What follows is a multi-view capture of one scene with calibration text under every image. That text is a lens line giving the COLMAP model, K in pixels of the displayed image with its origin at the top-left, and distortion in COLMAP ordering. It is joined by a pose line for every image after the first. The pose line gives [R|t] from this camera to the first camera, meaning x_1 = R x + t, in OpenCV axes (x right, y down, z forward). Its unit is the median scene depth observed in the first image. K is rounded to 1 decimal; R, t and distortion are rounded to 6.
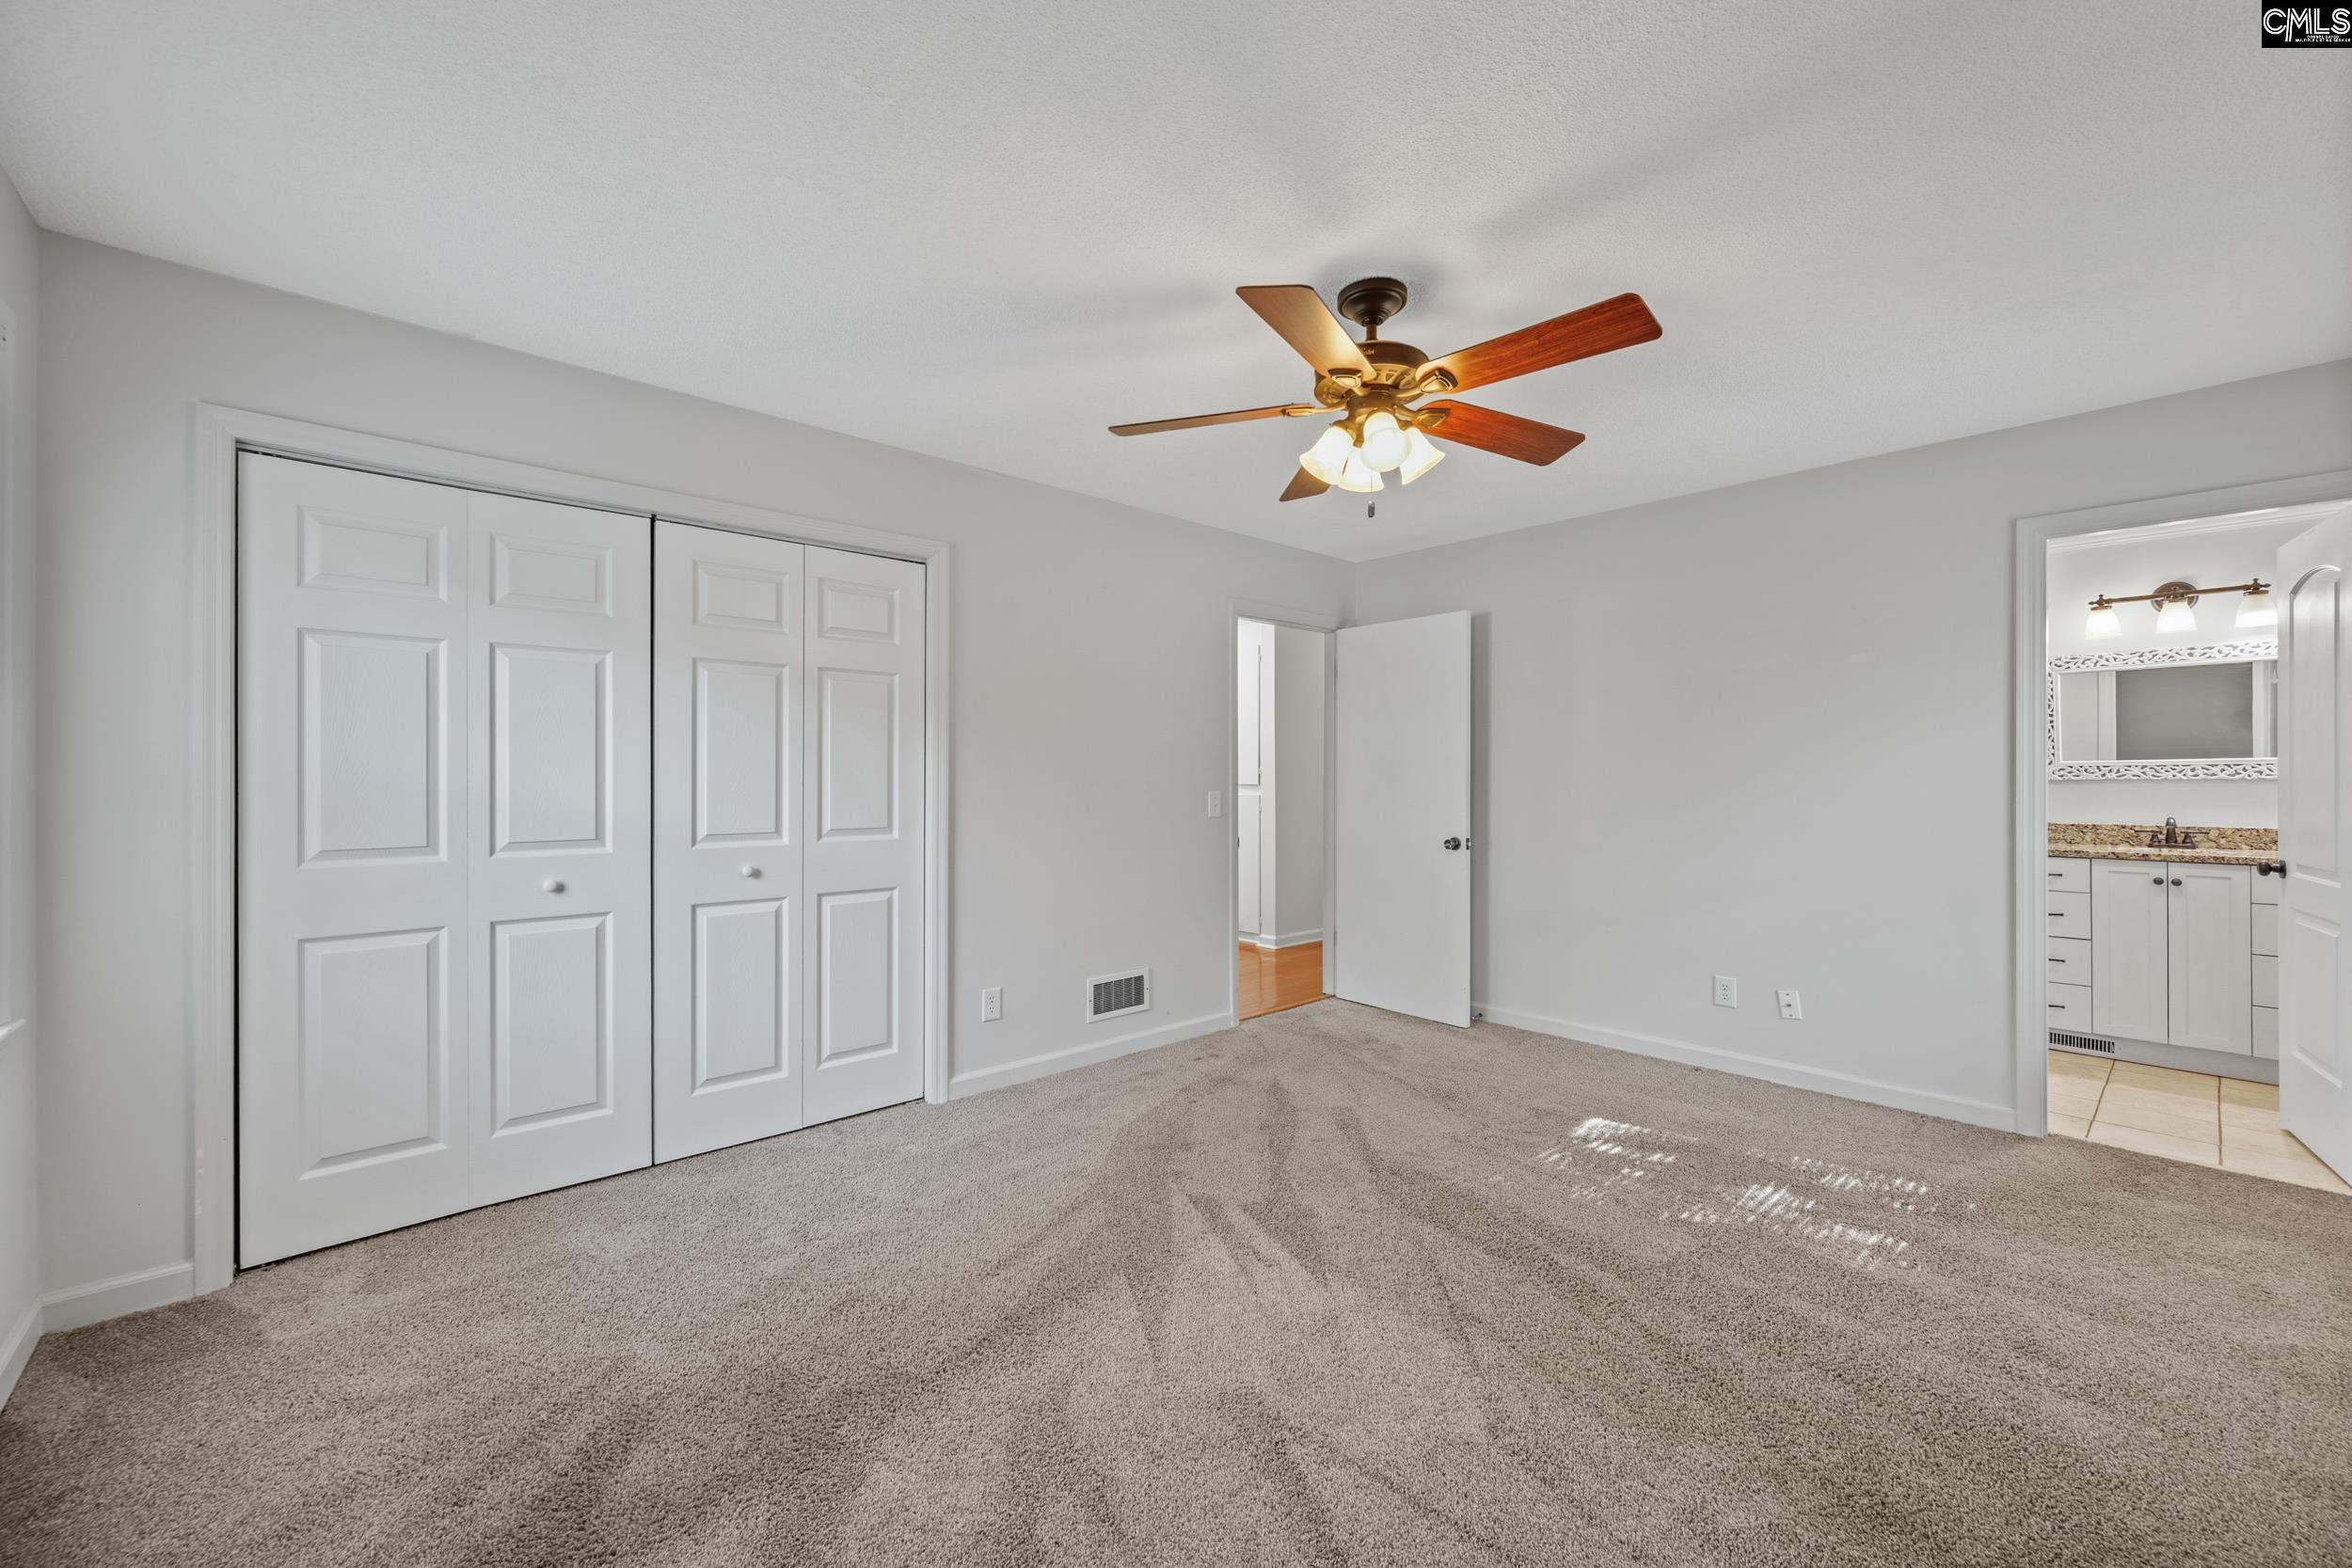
lens RADIAL K [[934.8, 0, 1185.6], [0, 934.8, 774.1], [0, 0, 1]] dist [-0.004015, 0.000889]
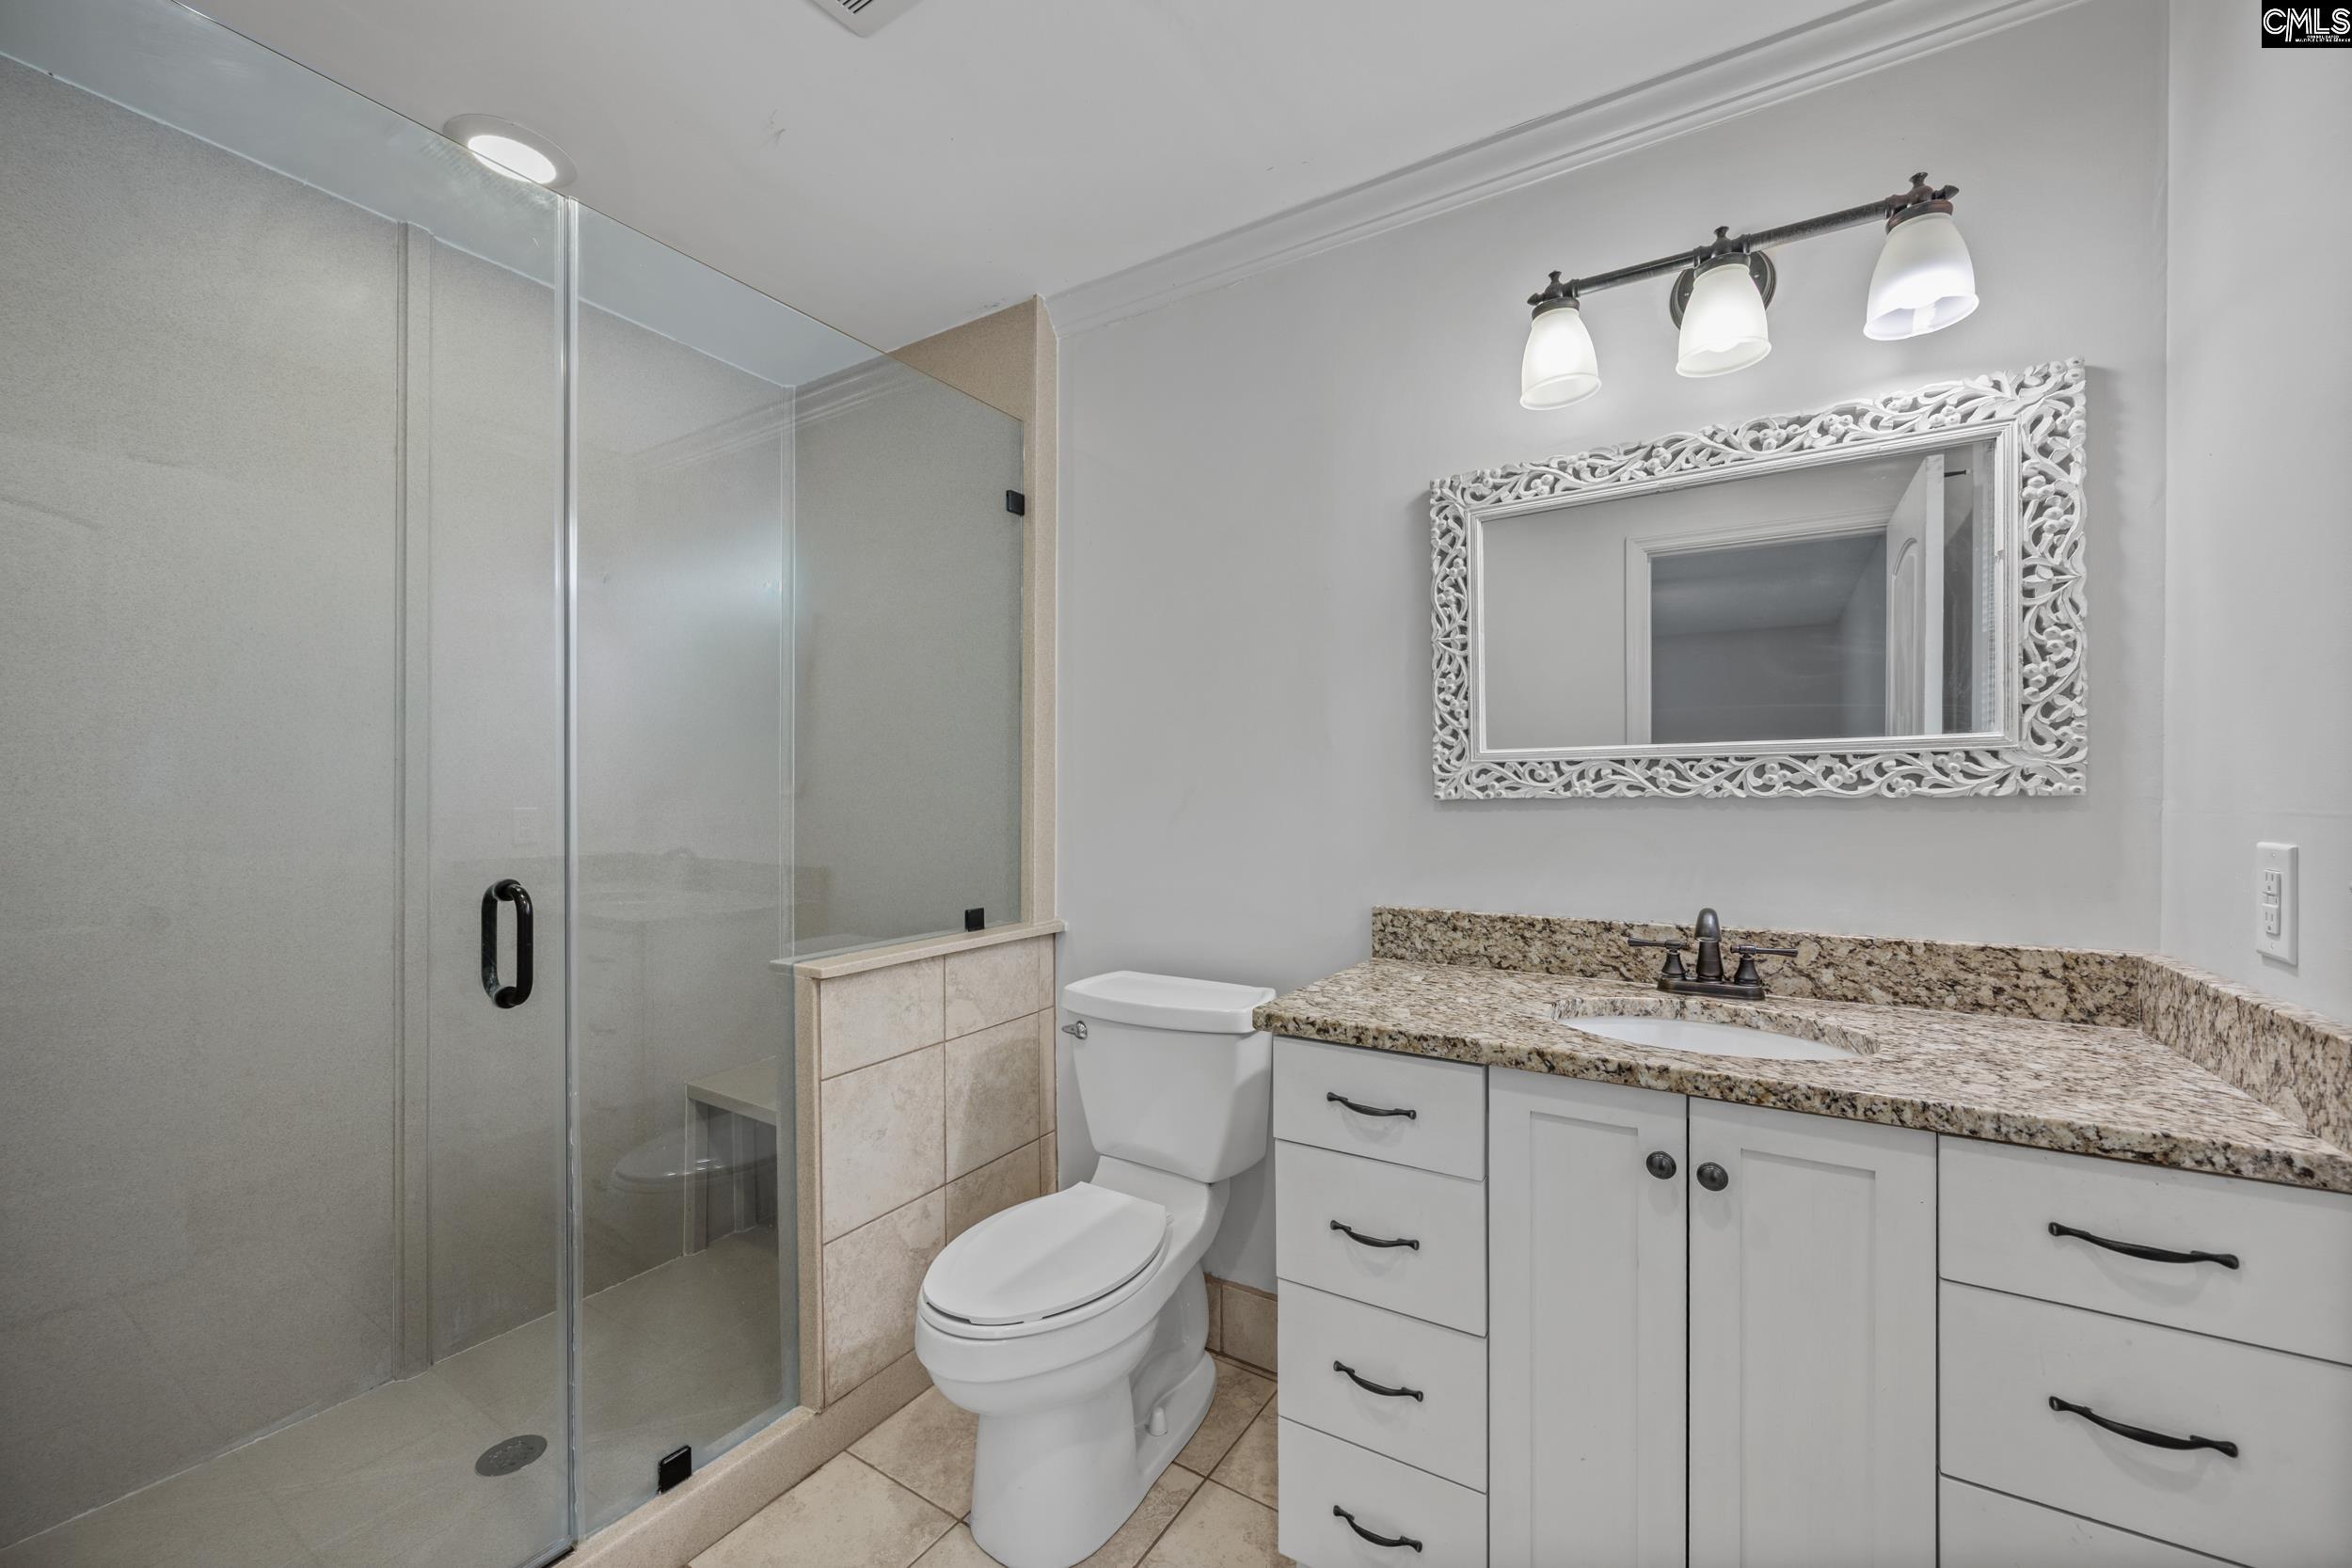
lens RADIAL K [[934.8, 0, 1197.3], [0, 934.8, 798.0], [0, 0, 1]] dist [-0.004015, 0.000889]
pose [[0.959070, -0.001908, 0.283163, 0.778908], [-0.000714, 0.999958, 0.009157, 0.002601], [-0.283168, -0.008984, 0.959028, 0.723335]]
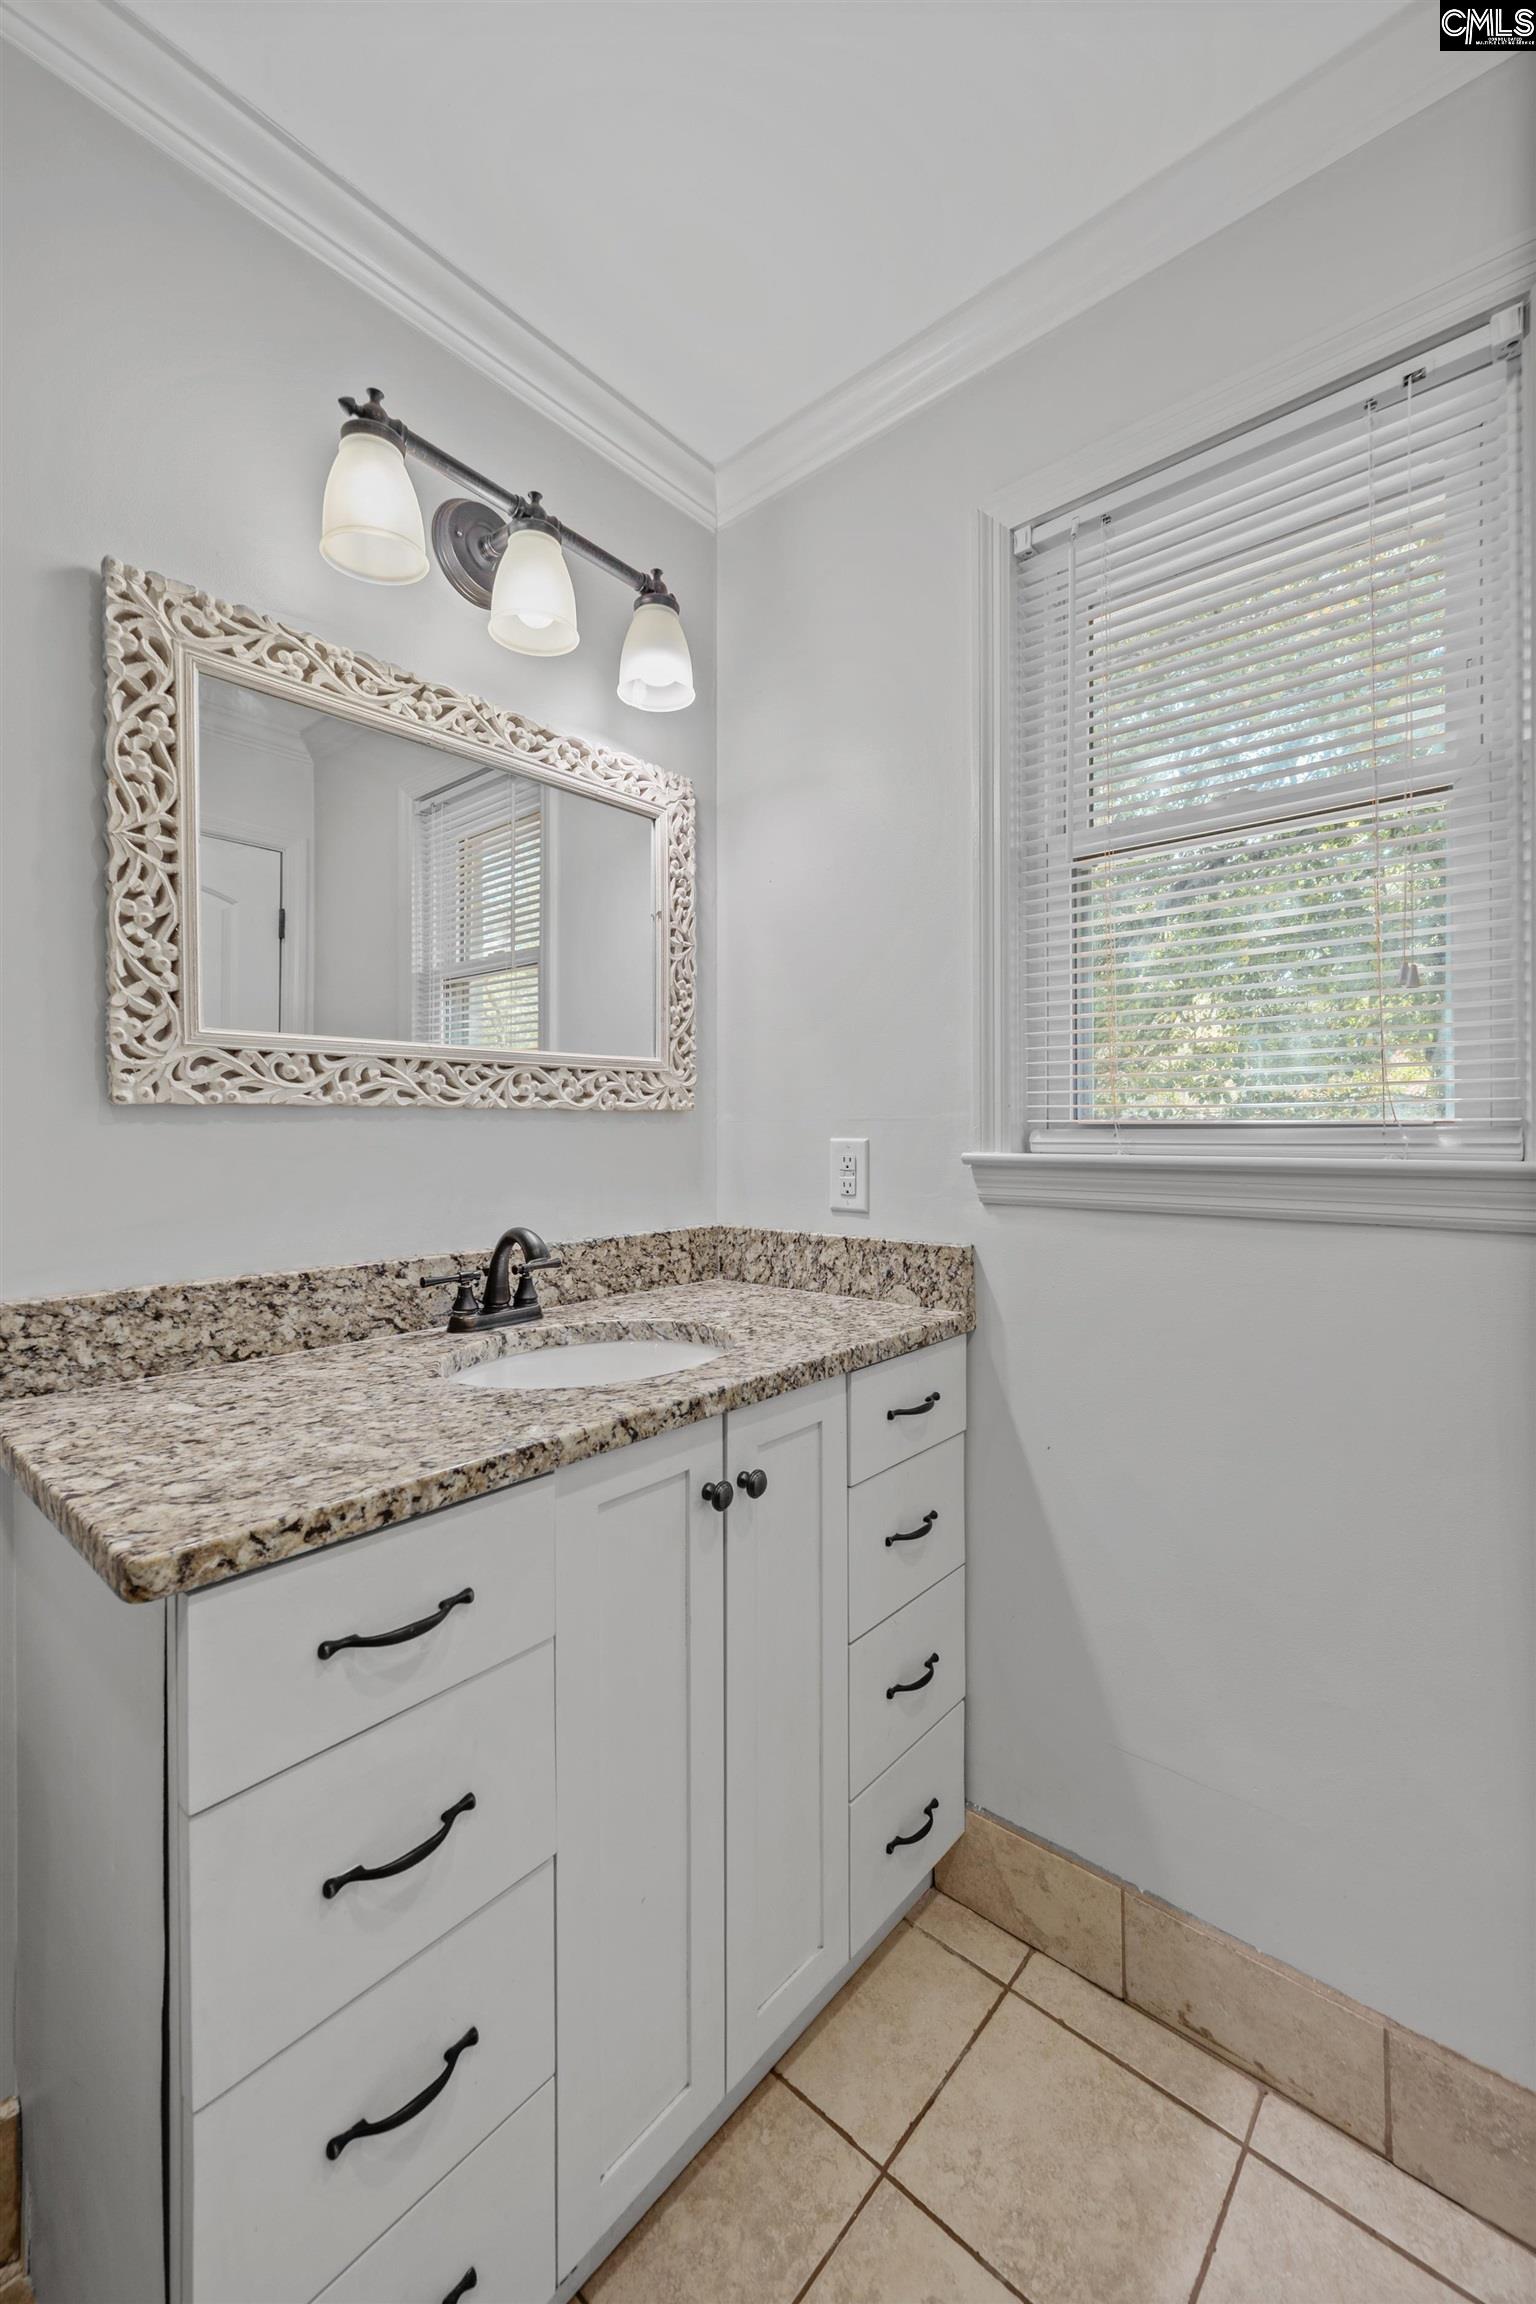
lens RADIAL K [[915.8, 0, 767.6], [0, 915.8, 1134.0], [0, 0, 1]] dist [-0.004015, 0.000889]
pose [[-0.105043, -0.000571, 0.994468, 0.743070], [-0.001240, 0.999999, 0.000444, 0.014742], [-0.994467, -0.001186, -0.105043, 0.948496]]
